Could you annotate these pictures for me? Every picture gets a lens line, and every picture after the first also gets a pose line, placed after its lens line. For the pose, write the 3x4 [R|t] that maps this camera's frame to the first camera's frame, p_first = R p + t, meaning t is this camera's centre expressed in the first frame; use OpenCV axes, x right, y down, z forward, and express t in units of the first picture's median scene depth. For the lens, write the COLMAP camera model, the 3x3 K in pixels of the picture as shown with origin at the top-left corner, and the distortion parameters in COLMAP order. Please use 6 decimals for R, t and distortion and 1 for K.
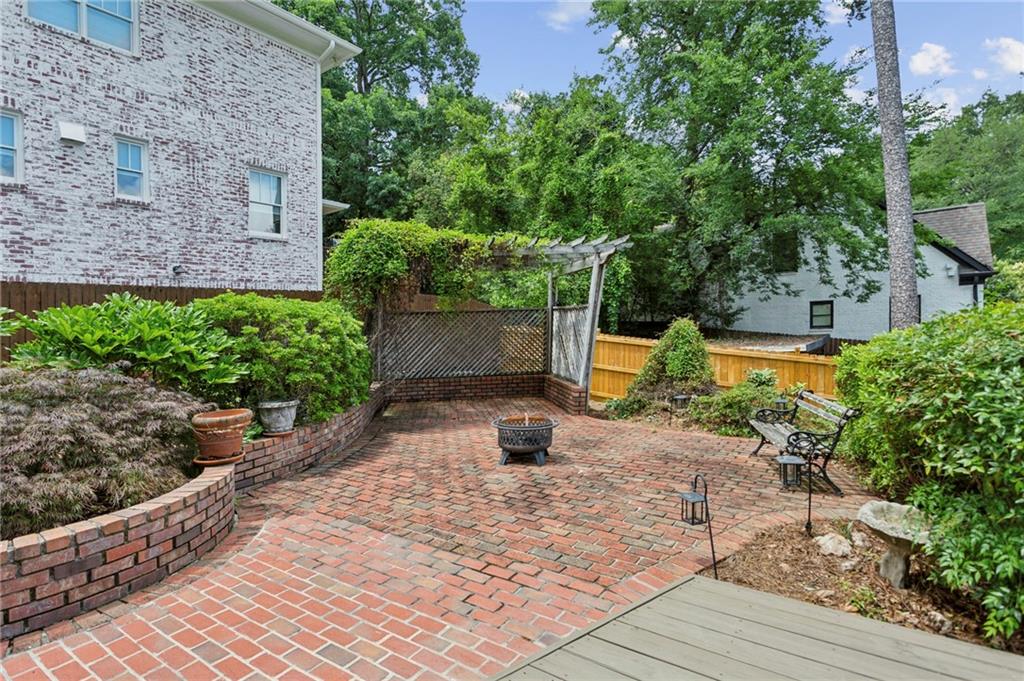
lens RADIAL K [[526.9, 0, 495.9], [0, 526.9, 423.0], [0, 0, 1]] dist [0.000000, 0.000439]
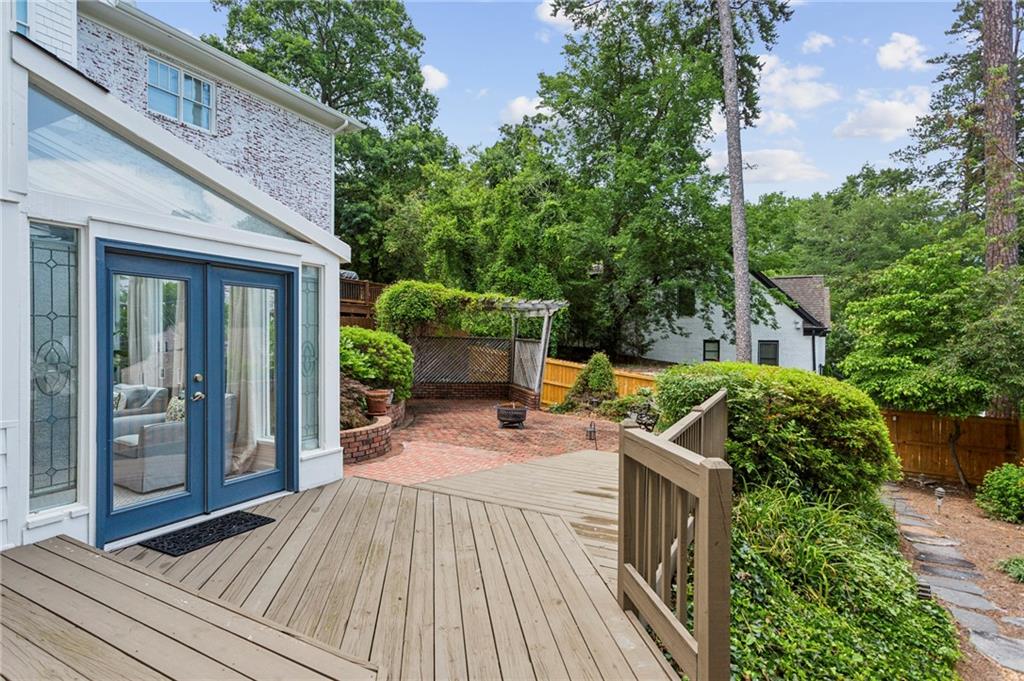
lens RADIAL K [[523.9, 0, 510.0], [0, 523.9, 337.9], [0, 0, 1]] dist [0.002601, 0.000393]
pose [[0.988356, 0.063190, 0.138417, -0.067177], [-0.036523, 0.981616, -0.187339, 0.031481], [-0.147711, 0.180103, 0.972494, -0.254616]]
